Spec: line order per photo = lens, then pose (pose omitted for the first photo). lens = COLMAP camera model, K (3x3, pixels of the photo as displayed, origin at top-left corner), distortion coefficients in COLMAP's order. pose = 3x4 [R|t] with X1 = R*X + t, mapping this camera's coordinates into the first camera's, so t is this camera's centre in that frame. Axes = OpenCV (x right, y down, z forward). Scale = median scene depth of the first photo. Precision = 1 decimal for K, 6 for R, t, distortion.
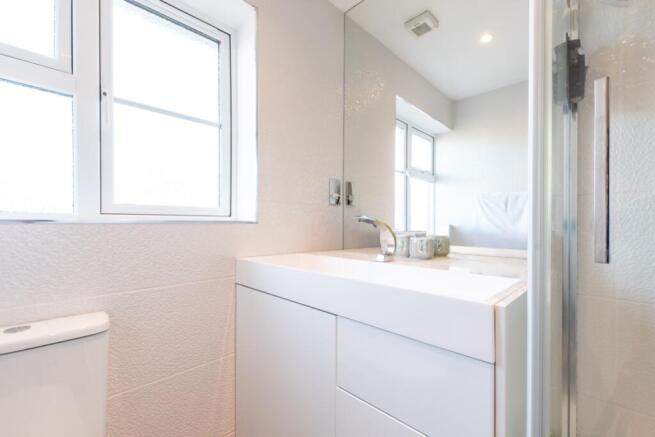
lens RADIAL K [[282.9, 0, 327.5], [0, 282.9, 223.9], [0, 0, 1]] dist [0.014651, -0.005730]
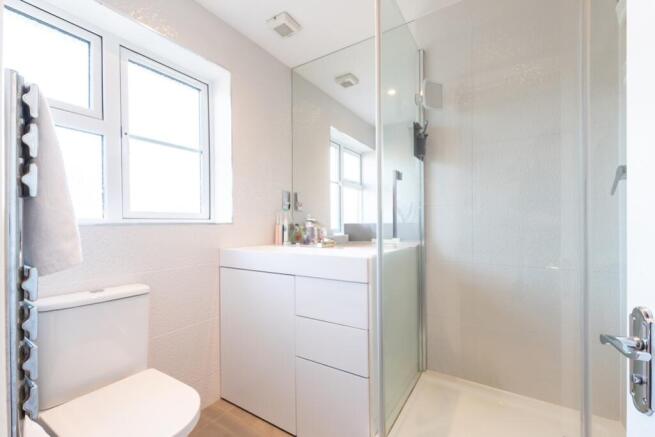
lens RADIAL K [[282.9, 0, 327.5], [0, 282.9, 223.9], [0, 0, 1]] dist [0.014651, -0.005730]
pose [[0.978600, -0.012239, 0.205406, -0.063325], [0.012532, 0.999921, -0.000127, 0.002400], [-0.205388, 0.002698, 0.978677, -0.376233]]
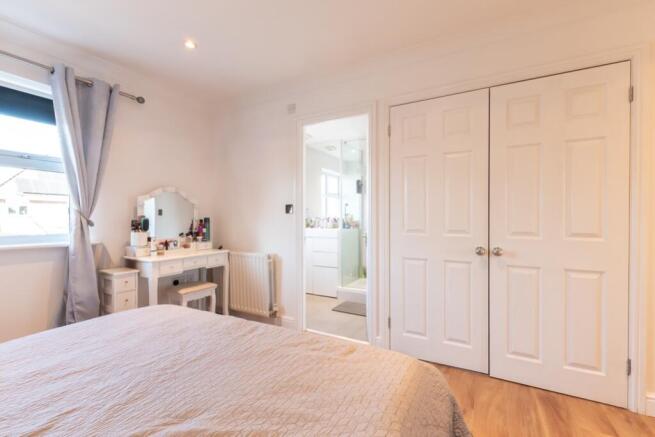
lens RADIAL K [[282.9, 0, 327.5], [0, 282.9, 223.9], [0, 0, 1]] dist [0.014651, -0.005730]
pose [[0.962377, -0.007929, 0.271603, -0.511777], [0.003091, 0.999829, 0.018238, 0.001291], [-0.271701, -0.016712, 0.962236, -1.854384]]
